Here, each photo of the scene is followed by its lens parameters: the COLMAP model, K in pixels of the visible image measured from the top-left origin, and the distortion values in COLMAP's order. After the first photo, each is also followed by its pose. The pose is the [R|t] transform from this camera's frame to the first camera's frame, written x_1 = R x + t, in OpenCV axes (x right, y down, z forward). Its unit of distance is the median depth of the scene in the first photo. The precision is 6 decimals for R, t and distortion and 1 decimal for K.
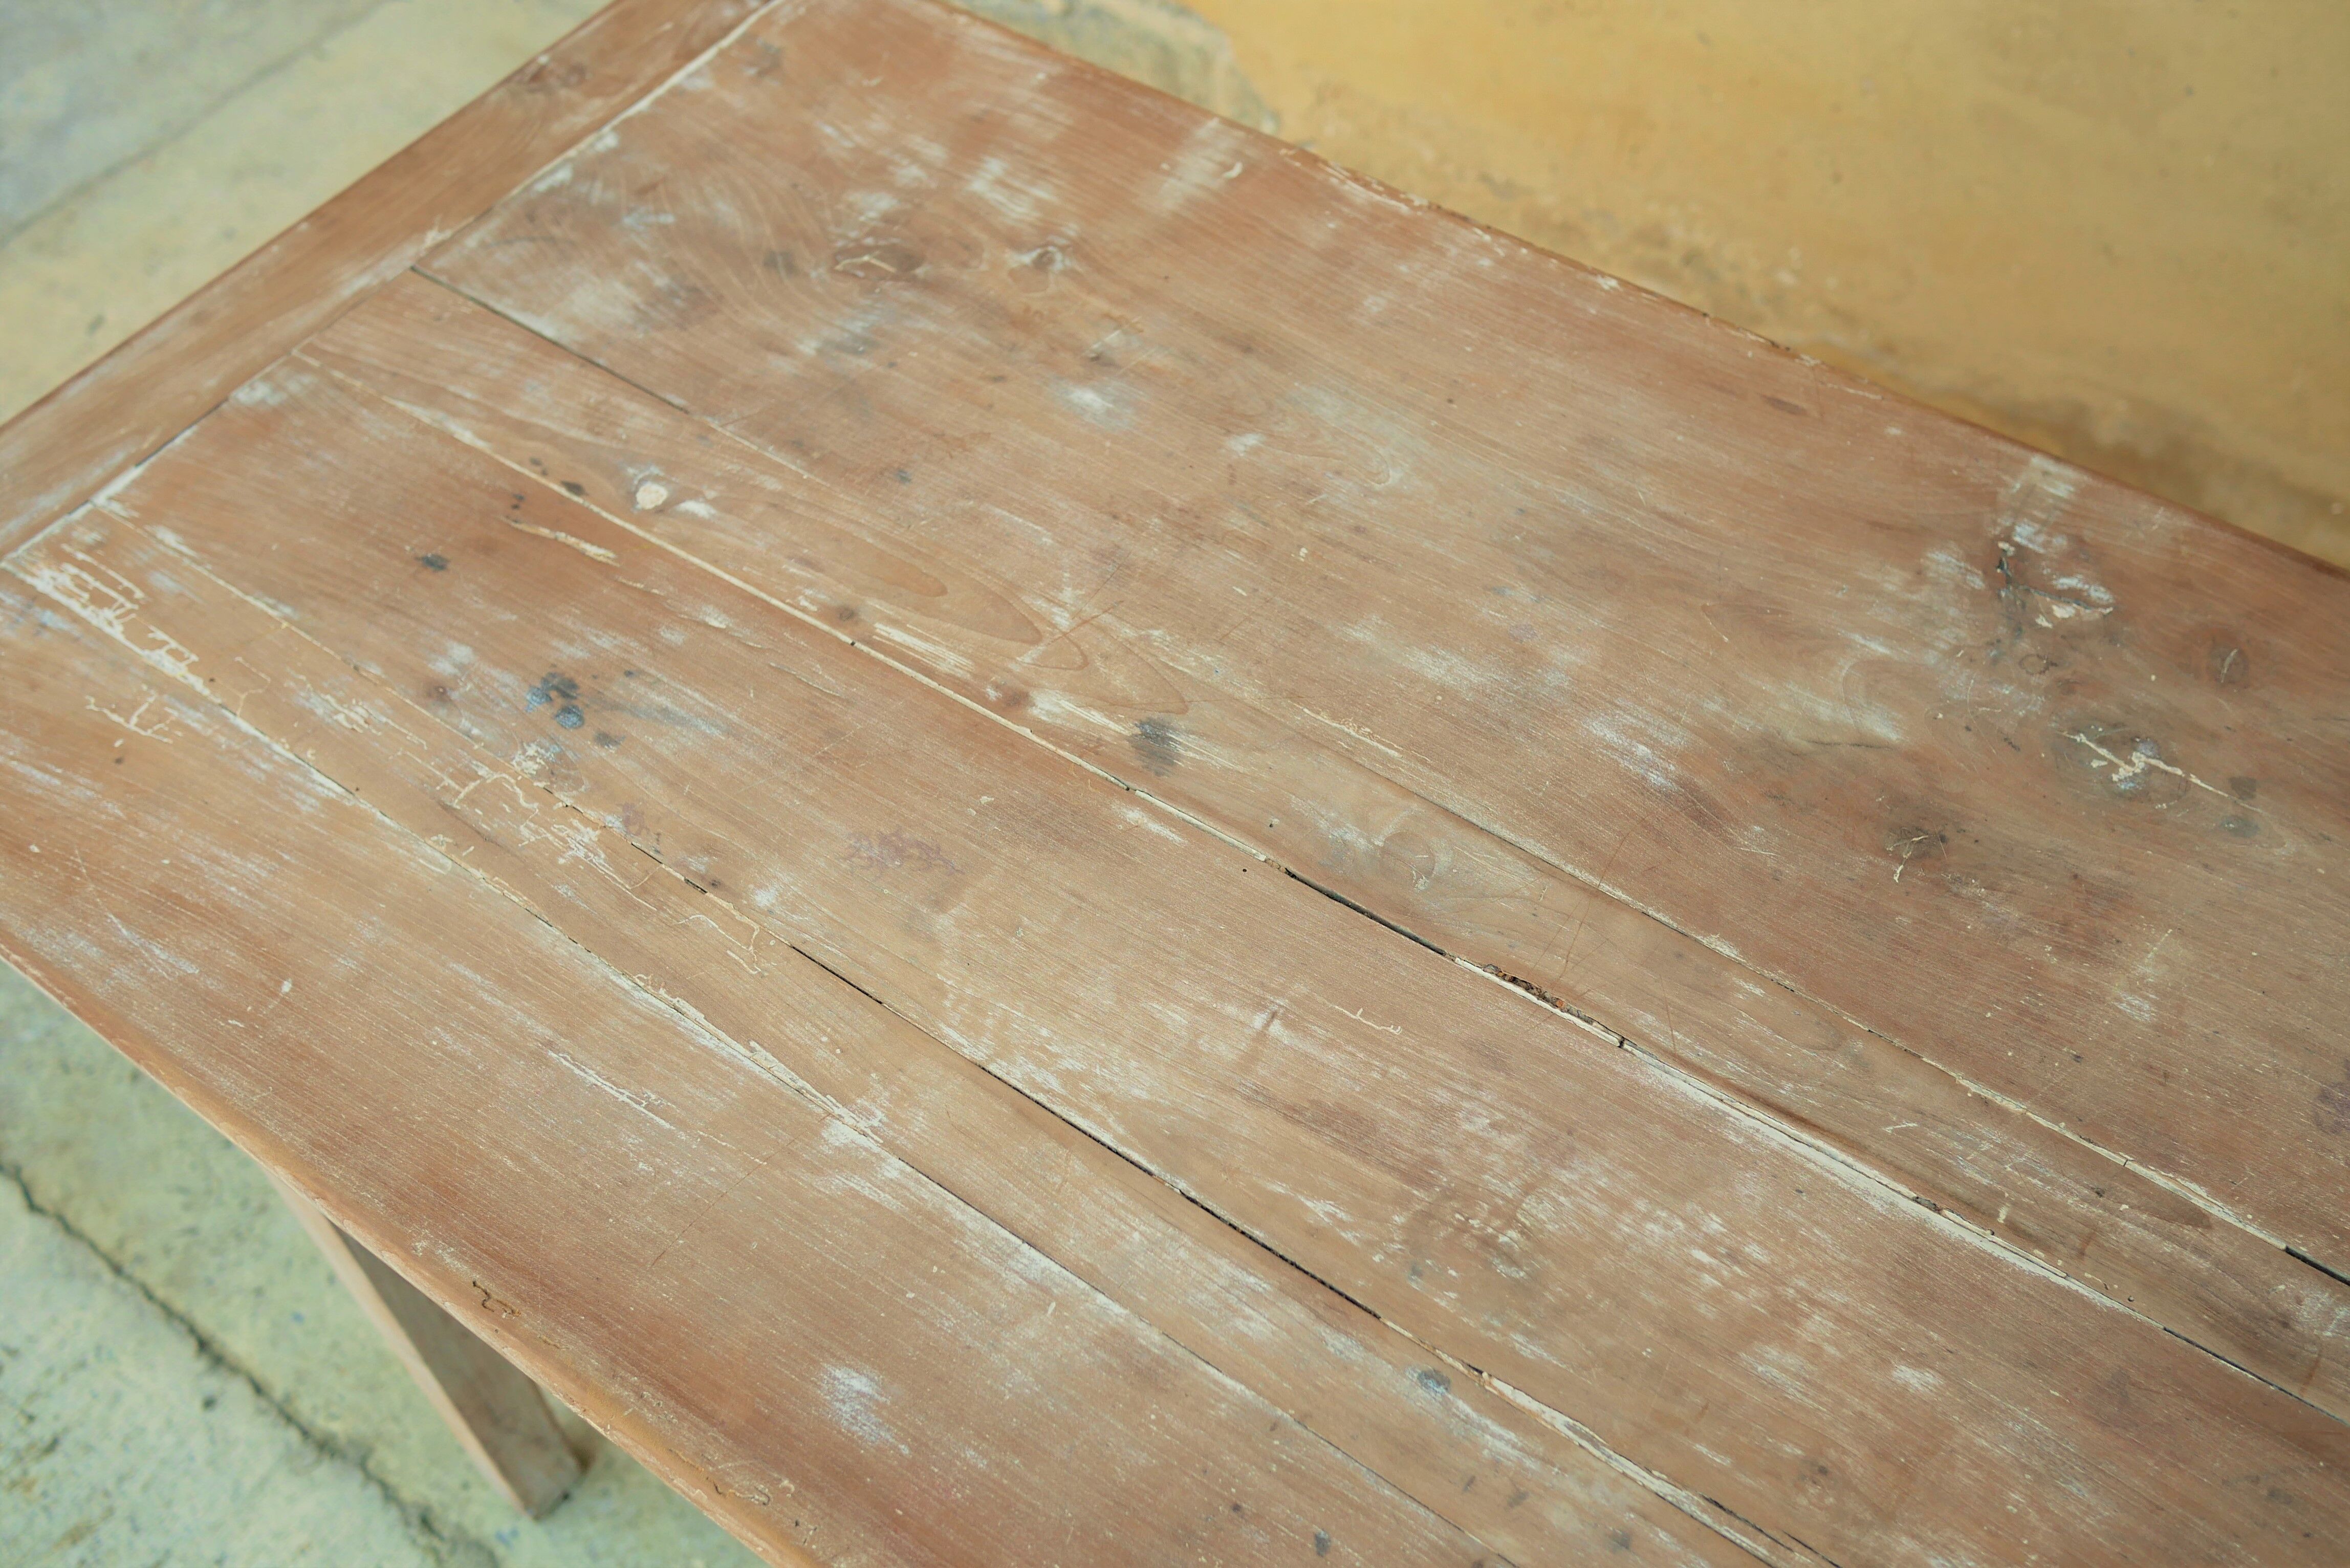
lens RADIAL K [[2668.0, 0, 1182.6], [0, 2668.0, 763.2], [0, 0, 1]] dist [-0.013967, 0.000000]
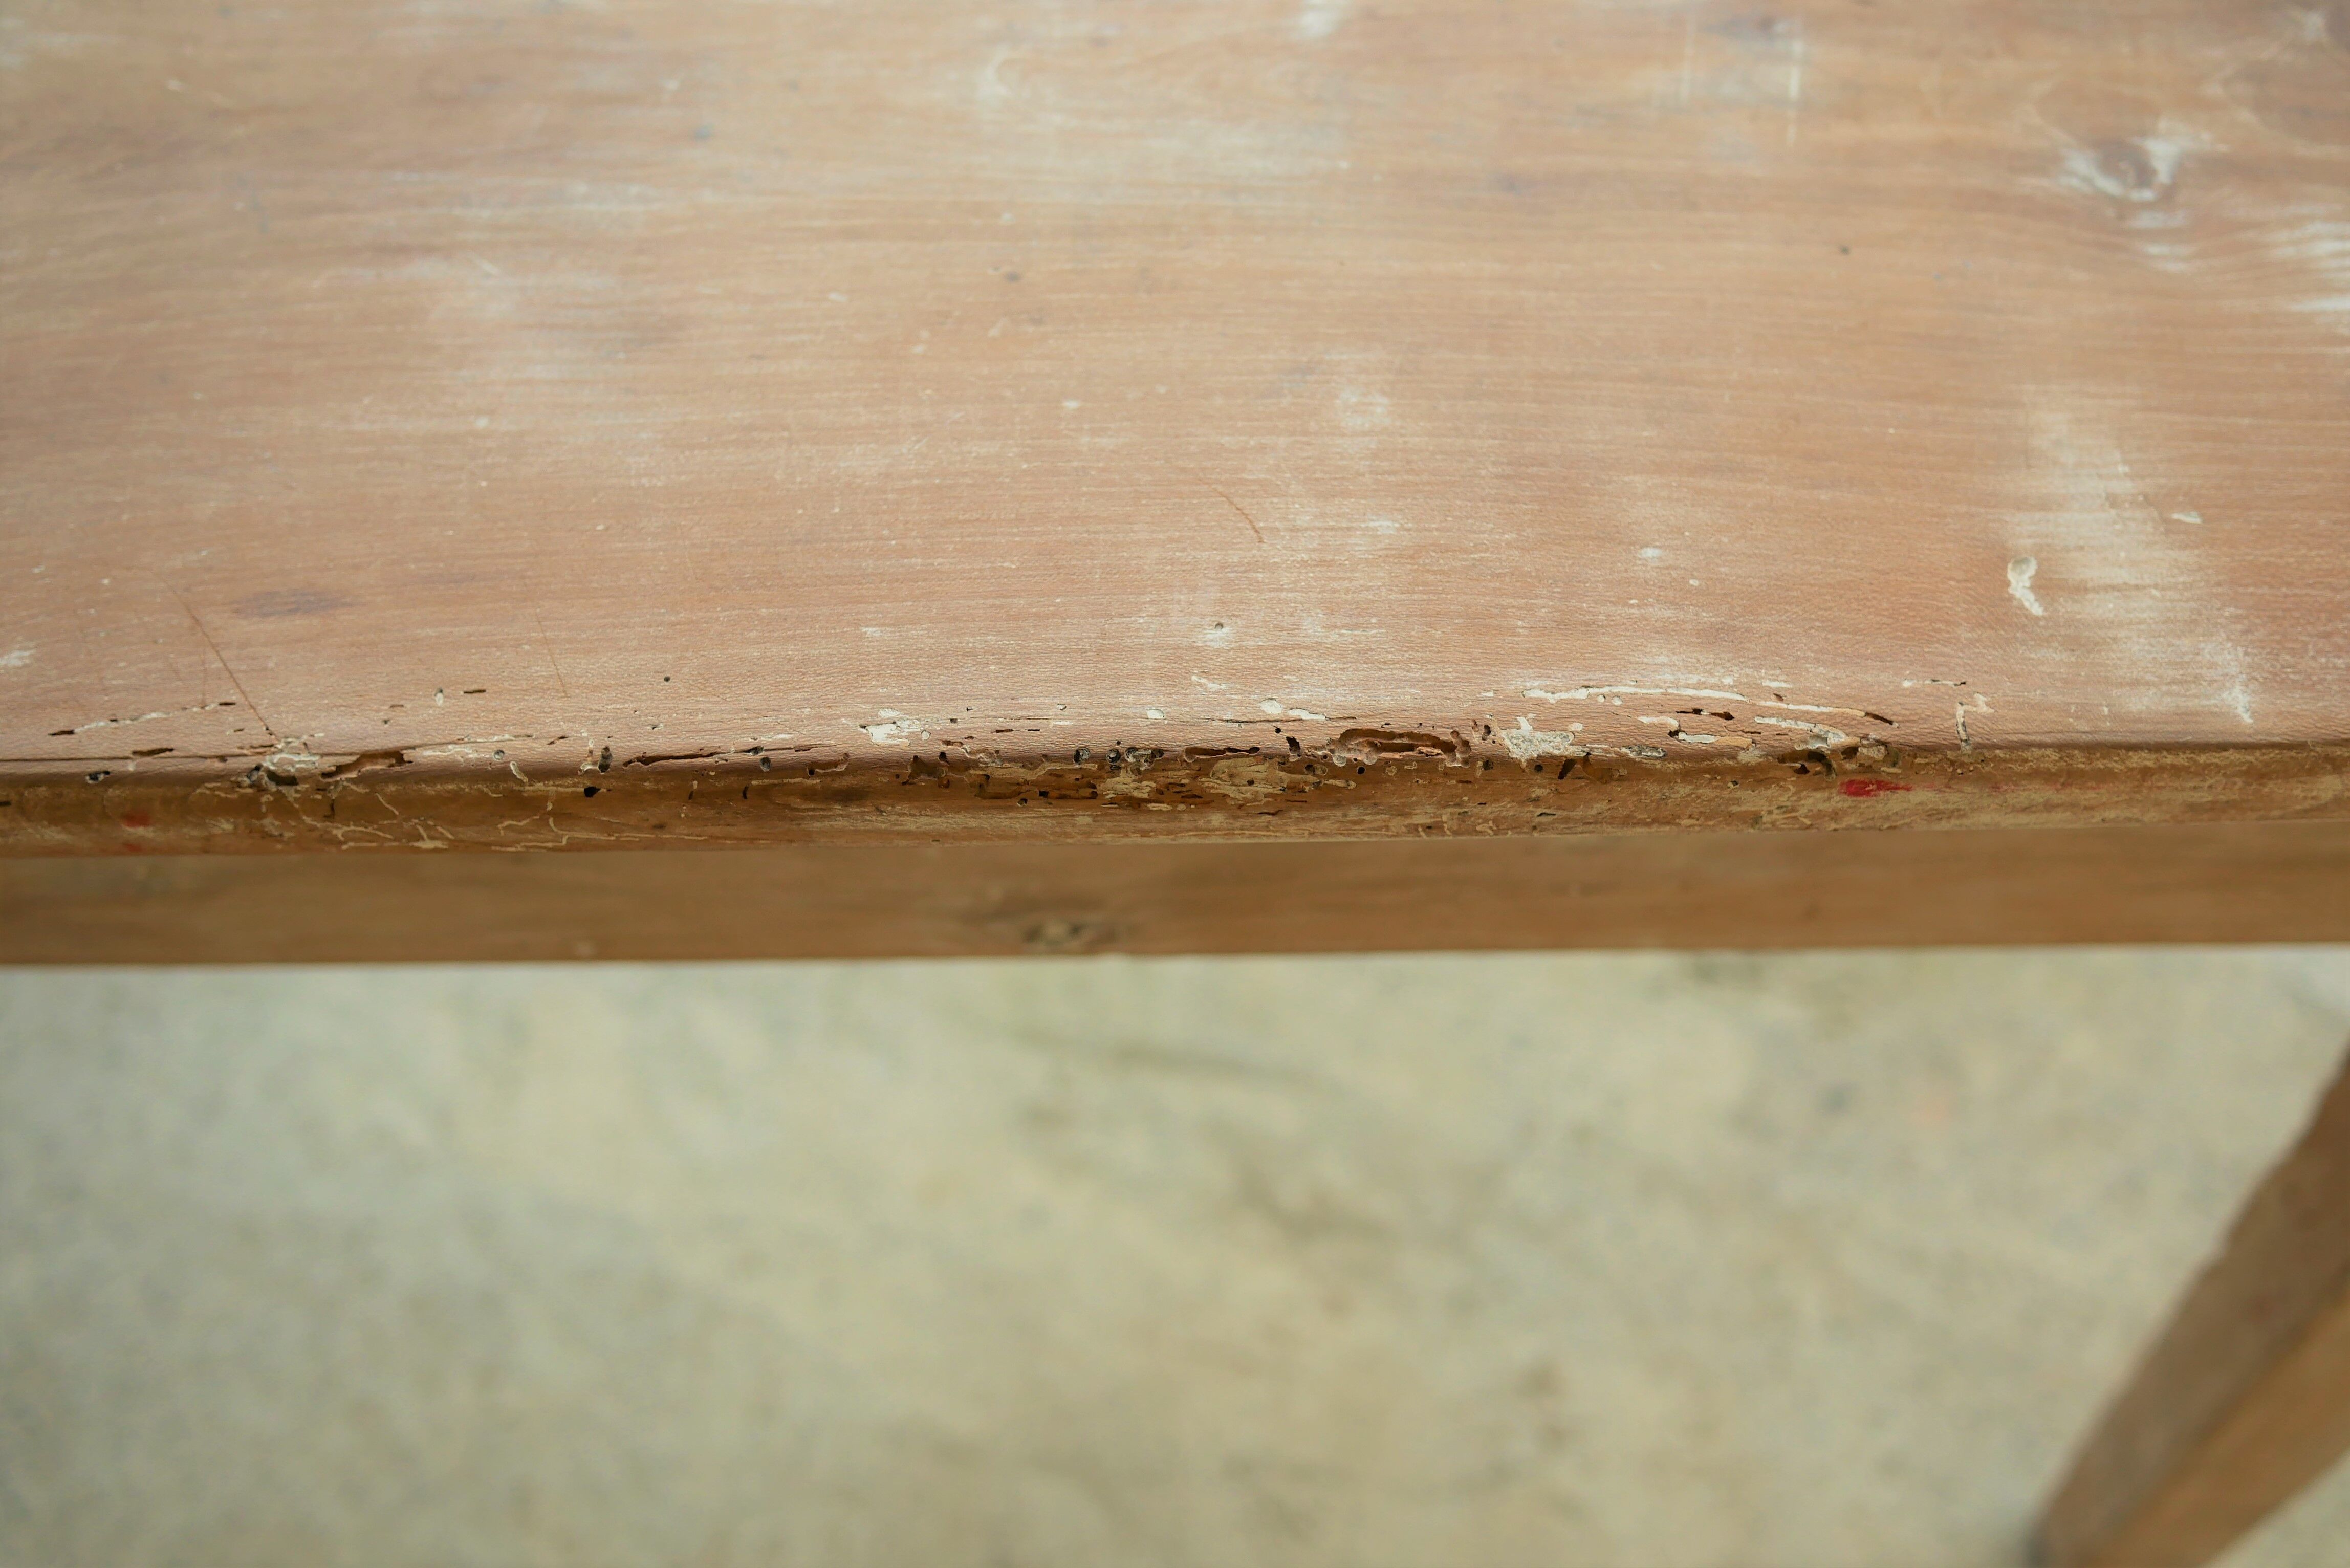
lens RADIAL K [[2668.0, 0, 1197.9], [0, 2668.0, 789.5], [0, 0, 1]] dist [-0.013967, 0.000000]
pose [[-0.784617, 0.567005, -0.250762, 0.247472], [-0.423444, -0.194668, 0.884759, -0.581783], [0.452847, 0.800381, 0.392834, 0.975786]]
